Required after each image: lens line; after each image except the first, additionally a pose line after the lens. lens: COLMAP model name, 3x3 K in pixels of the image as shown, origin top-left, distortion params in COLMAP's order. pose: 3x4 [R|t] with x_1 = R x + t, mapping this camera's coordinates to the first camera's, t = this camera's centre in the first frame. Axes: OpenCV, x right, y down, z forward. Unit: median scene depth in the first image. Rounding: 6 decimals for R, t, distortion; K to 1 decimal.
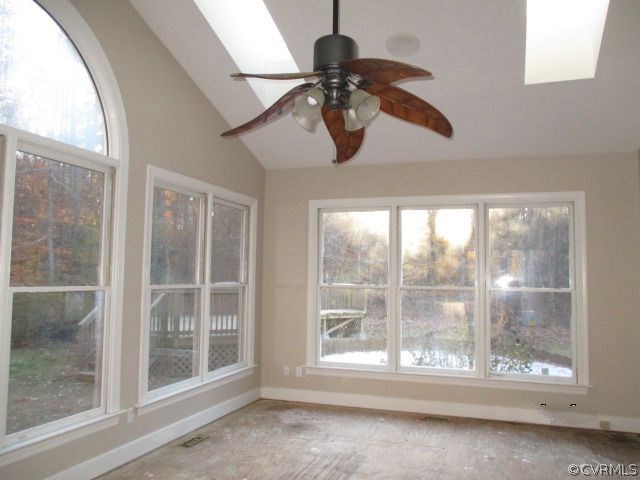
lens RADIAL K [[530.7, 0, 325.4], [0, 530.7, 238.7], [0, 0, 1]] dist [-0.043708, 0.009049]
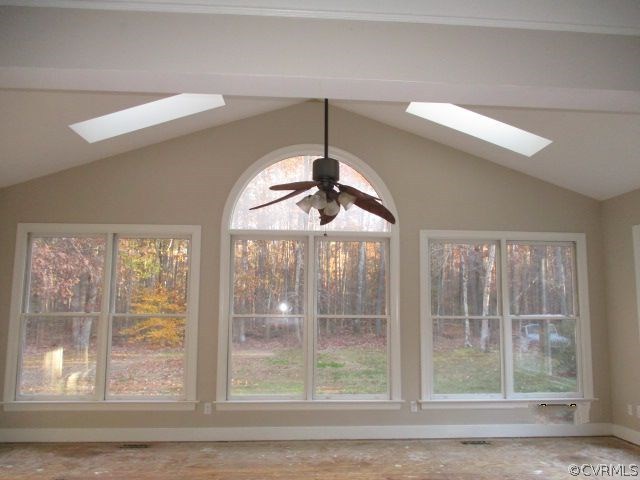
lens RADIAL K [[530.7, 0, 325.4], [0, 530.7, 238.7], [0, 0, 1]] dist [-0.043708, 0.009049]
pose [[0.393346, -0.122201, -0.911233, 0.838696], [0.058117, 0.992450, -0.108006, 0.021269], [0.917552, -0.010475, 0.397479, 0.191957]]
